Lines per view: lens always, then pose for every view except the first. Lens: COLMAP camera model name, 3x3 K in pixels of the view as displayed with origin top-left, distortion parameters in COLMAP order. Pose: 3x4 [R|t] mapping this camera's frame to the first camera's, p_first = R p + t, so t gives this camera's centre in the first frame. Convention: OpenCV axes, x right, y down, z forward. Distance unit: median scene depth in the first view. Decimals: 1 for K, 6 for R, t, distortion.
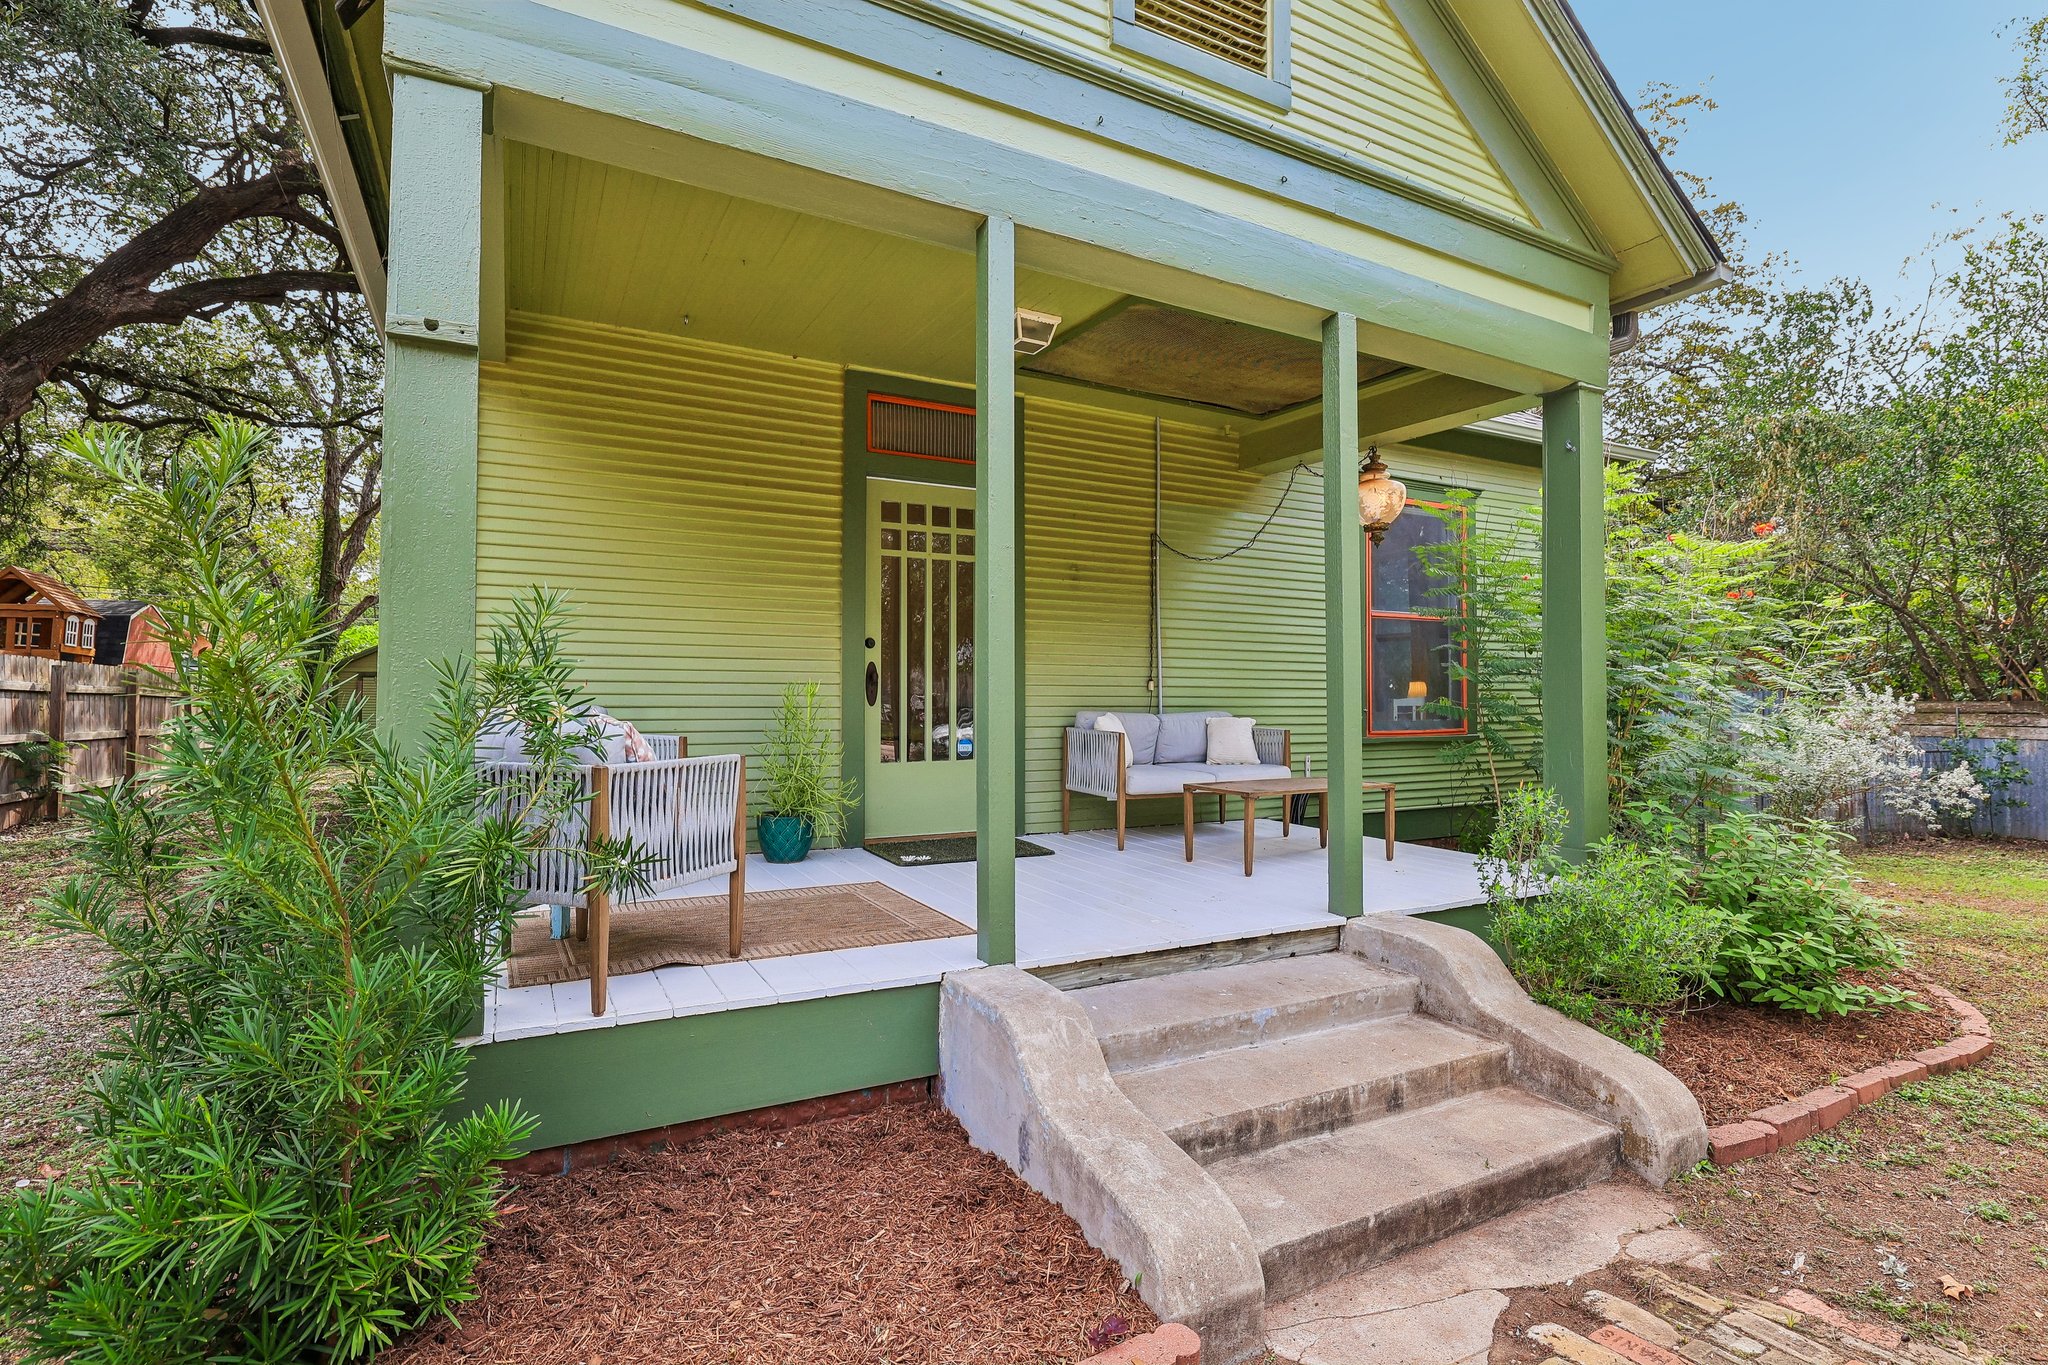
lens RADIAL K [[985.0, 0, 1032.9], [0, 985.0, 672.5], [0, 0, 1]] dist [0.003493, -0.000414]
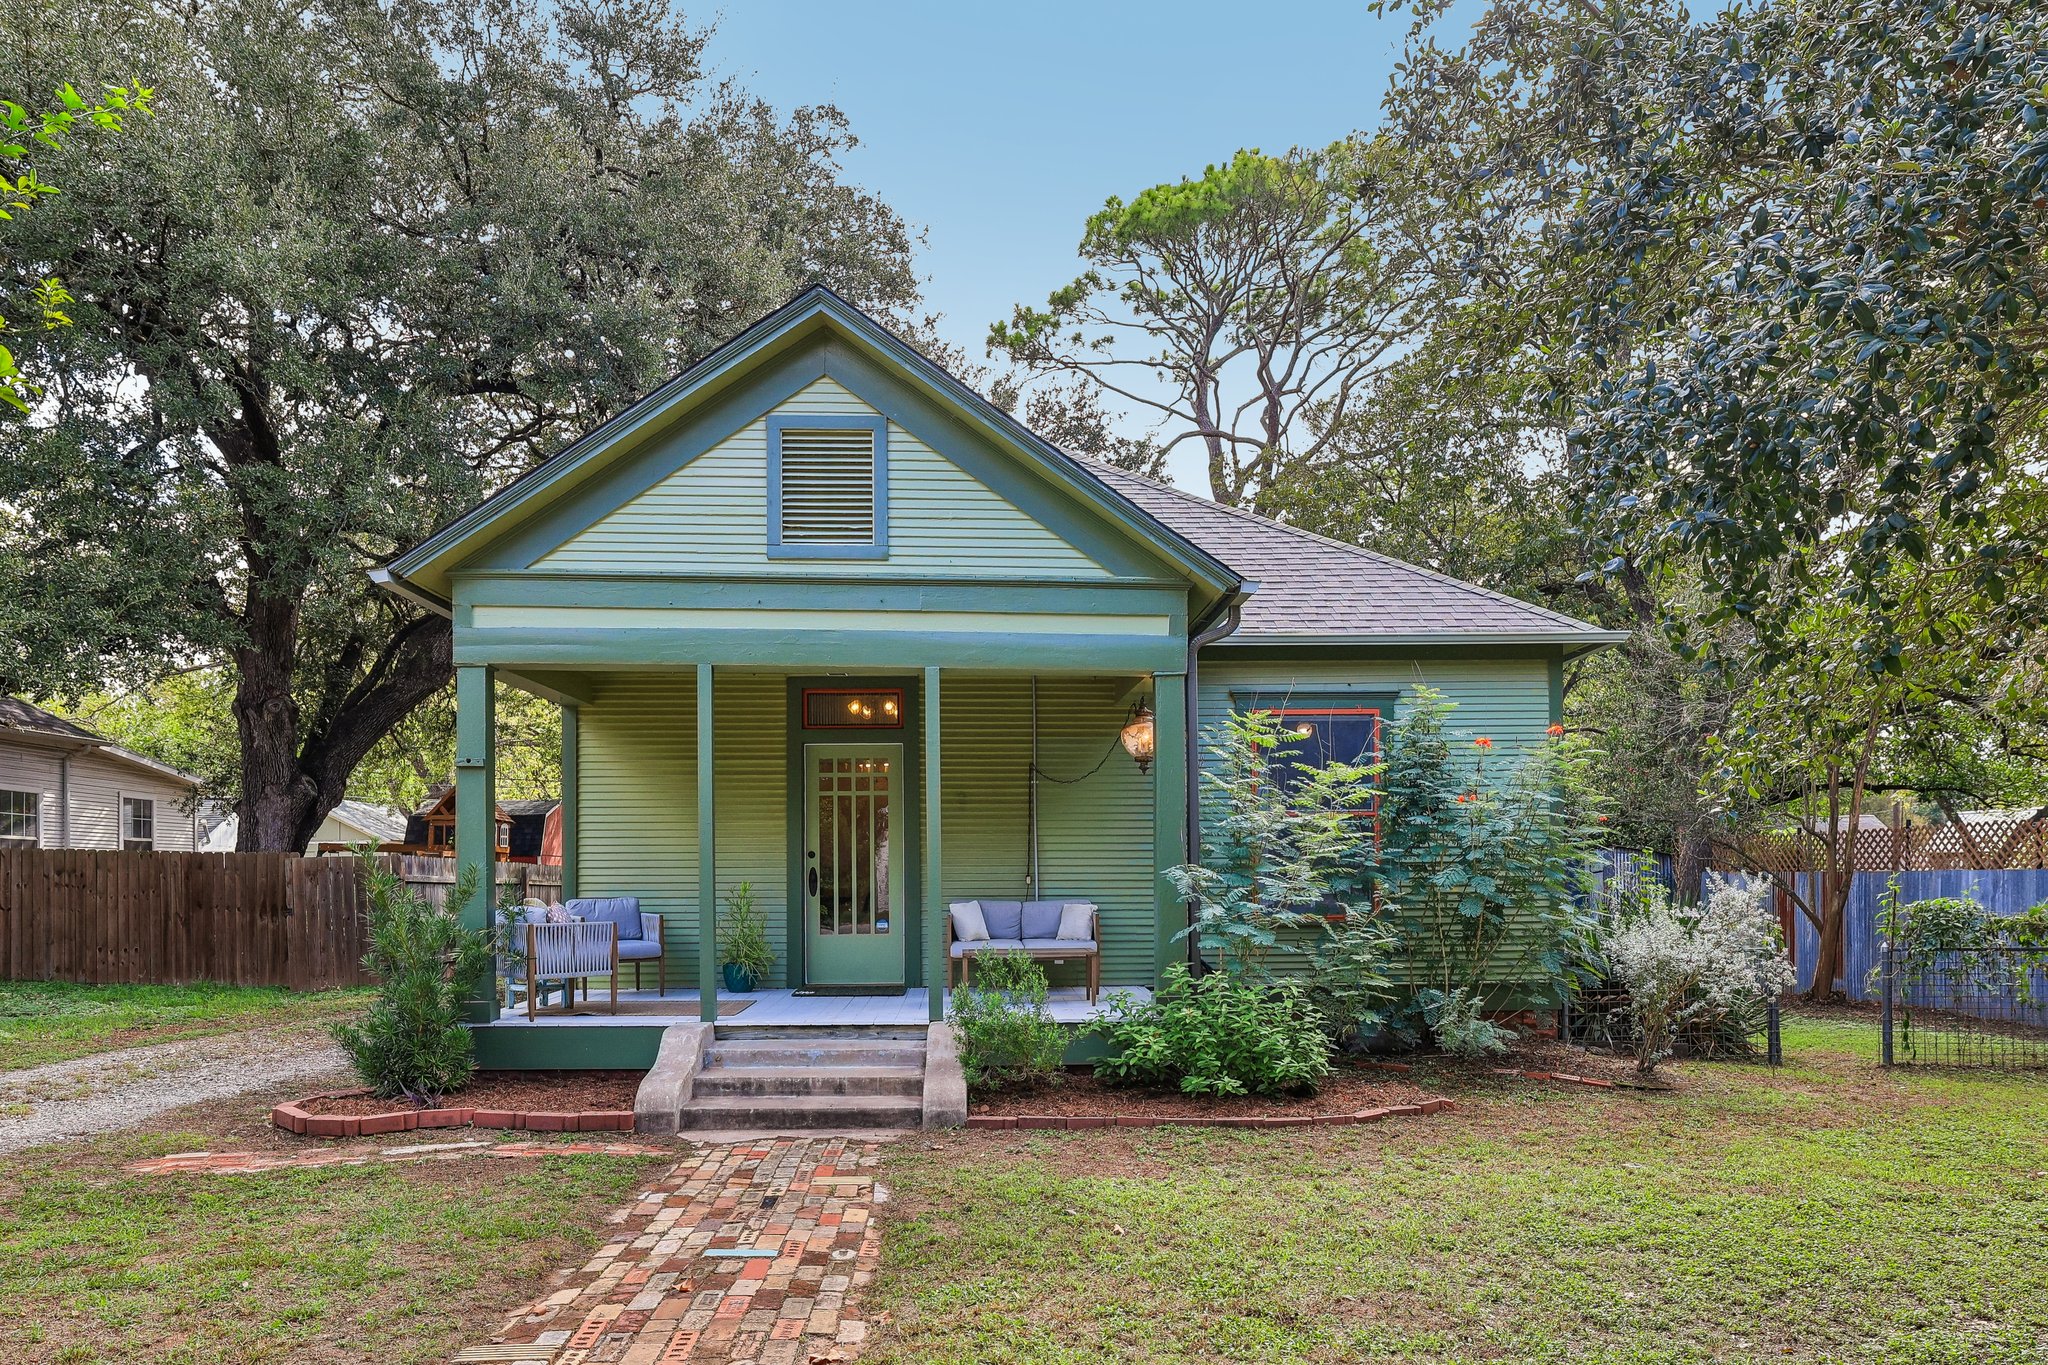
lens RADIAL K [[1370.0, 0, 998.5], [0, 1370.0, 884.3], [0, 0, 1]] dist [-0.001916, 0.001101]
pose [[0.891448, -0.004622, -0.453099, 1.097721], [0.019976, 0.999377, 0.029107, -0.042239], [0.452682, -0.034999, 0.890985, -0.782793]]
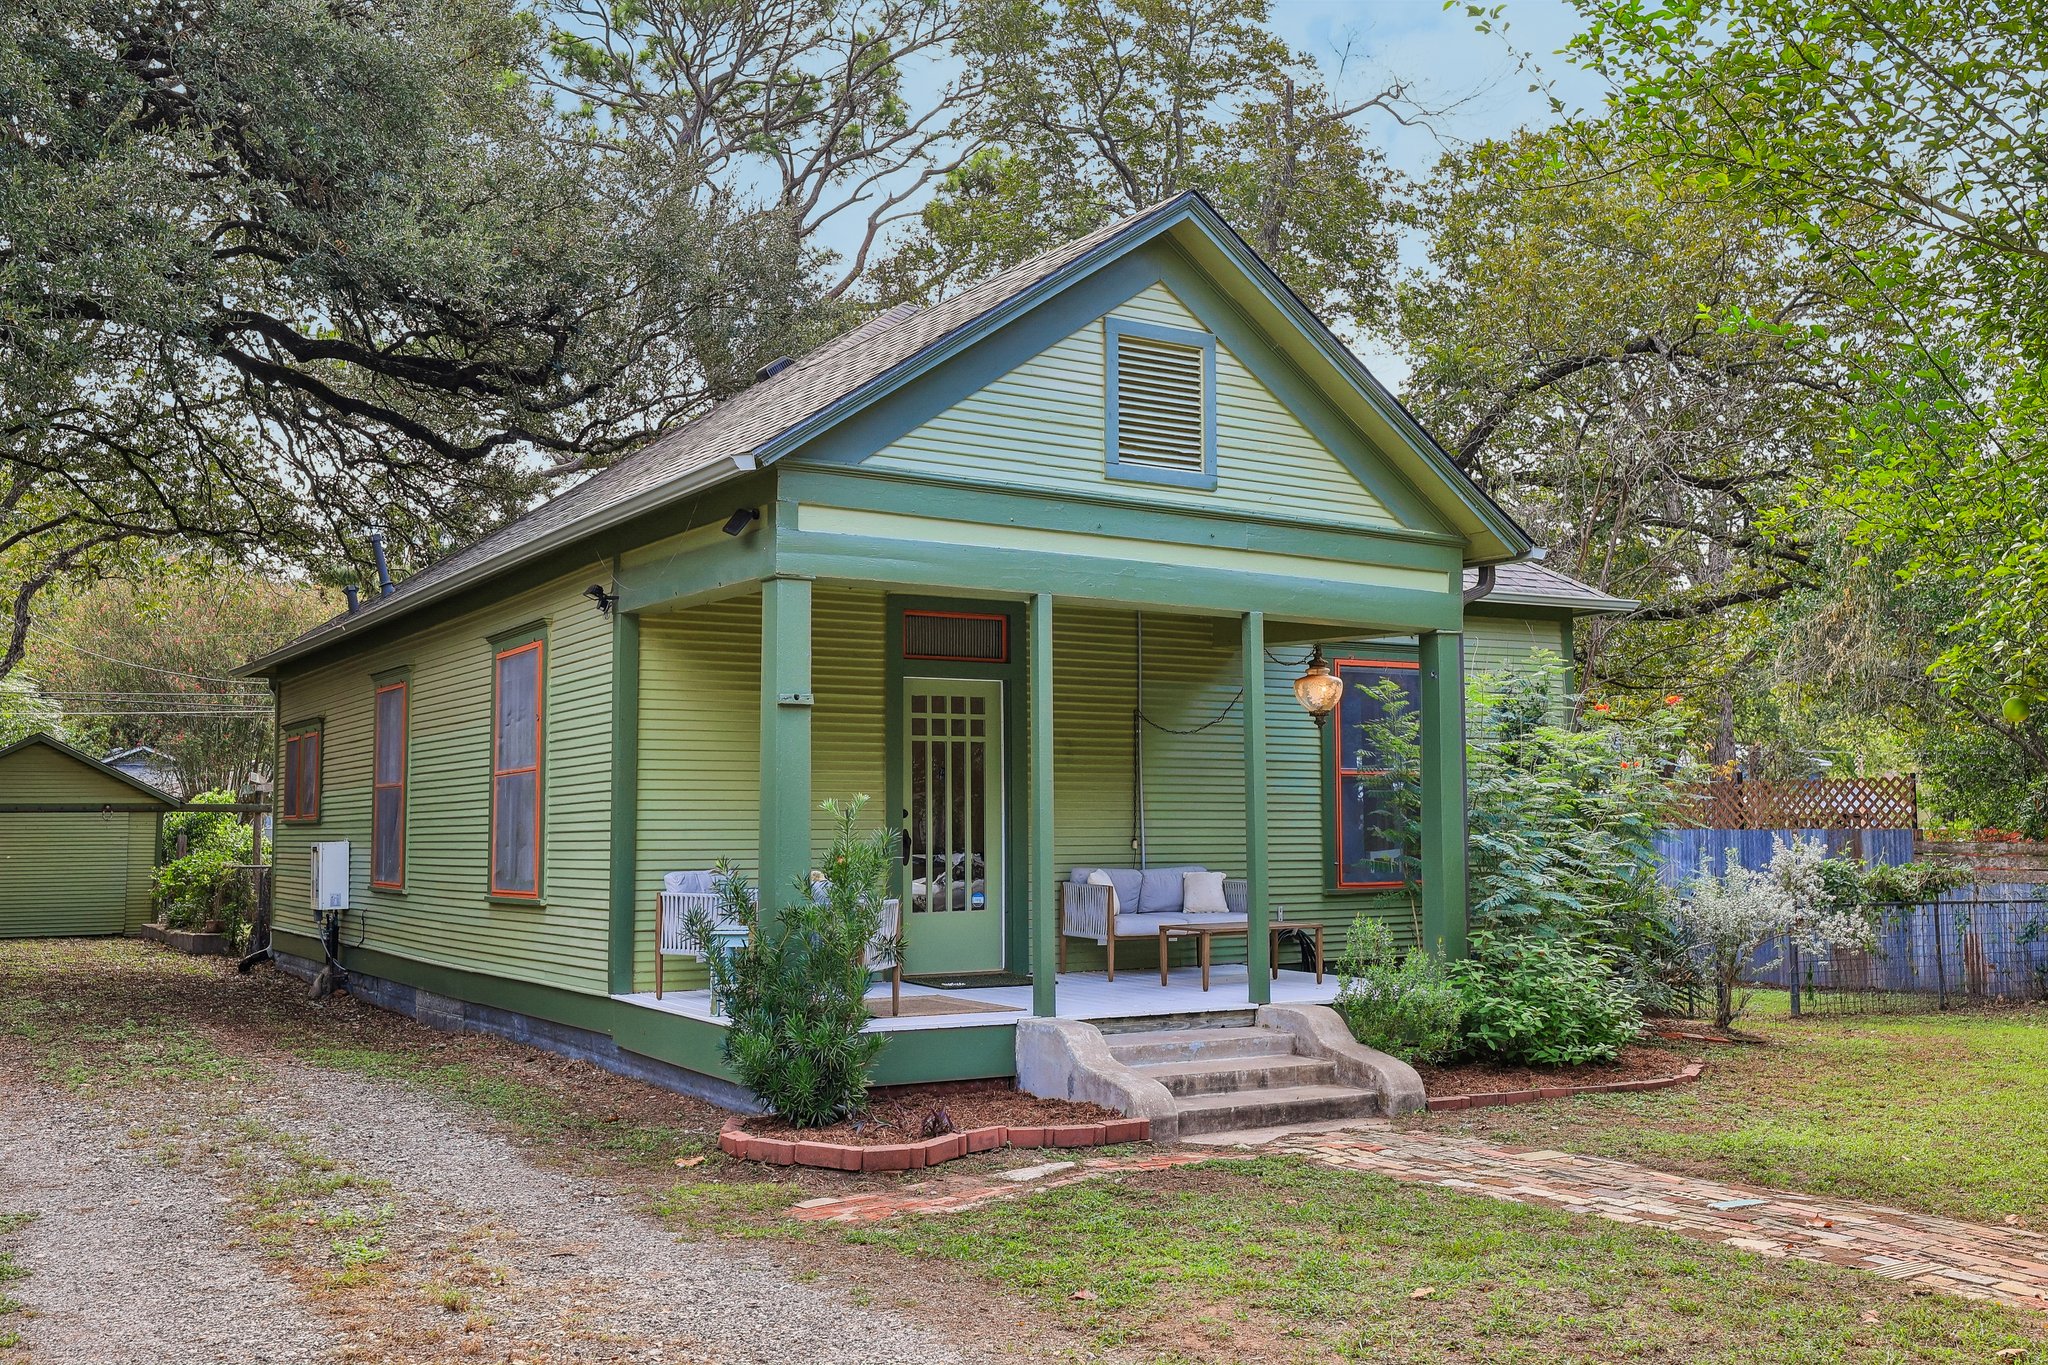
lens RADIAL K [[1938.4, 0, 1020.0], [0, 1938.4, 676.3], [0, 0, 1]] dist [0.003600, 0.000000]
pose [[0.998537, -0.001800, 0.054041, -0.159580], [0.004456, 0.998785, -0.049081, -0.085553], [-0.053887, 0.049250, 0.997332, -1.480376]]
